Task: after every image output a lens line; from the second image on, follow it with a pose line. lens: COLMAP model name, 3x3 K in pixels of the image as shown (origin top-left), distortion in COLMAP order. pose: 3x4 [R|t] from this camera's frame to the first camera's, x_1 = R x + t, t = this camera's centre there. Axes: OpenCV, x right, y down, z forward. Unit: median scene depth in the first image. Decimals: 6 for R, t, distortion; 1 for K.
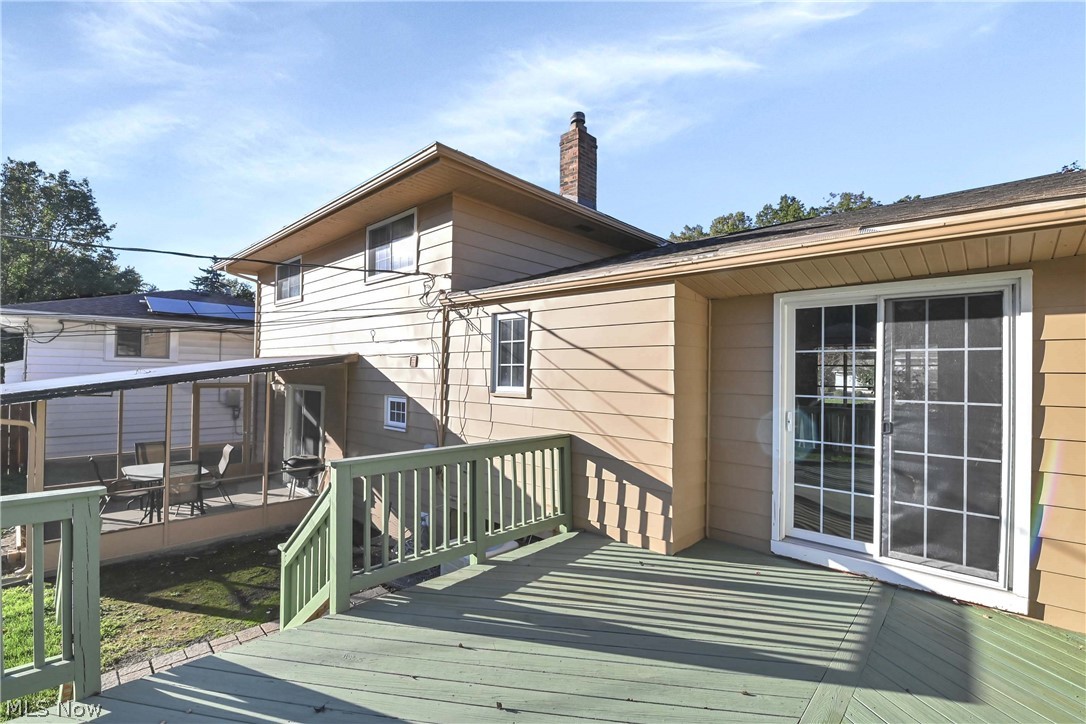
lens RADIAL K [[484.1, 0, 548.1], [0, 484.1, 366.6], [0, 0, 1]] dist [-0.012498, -0.004870]
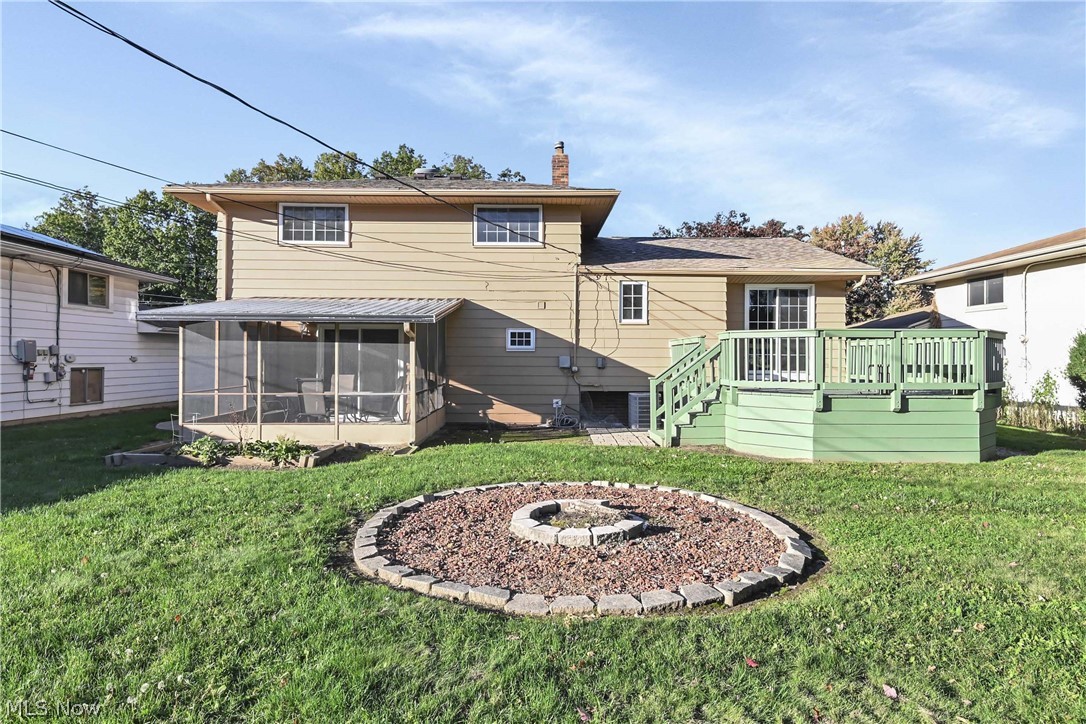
lens RADIAL K [[640.1, 0, 537.3], [0, 640.1, 356.0], [0, 0, 1]] dist [0.003839, 0.000480]
pose [[0.729484, -0.011404, 0.683903, -1.706385], [-0.004286, 0.999765, 0.021242, 0.109844], [-0.683984, -0.018427, 0.729264, -0.493177]]
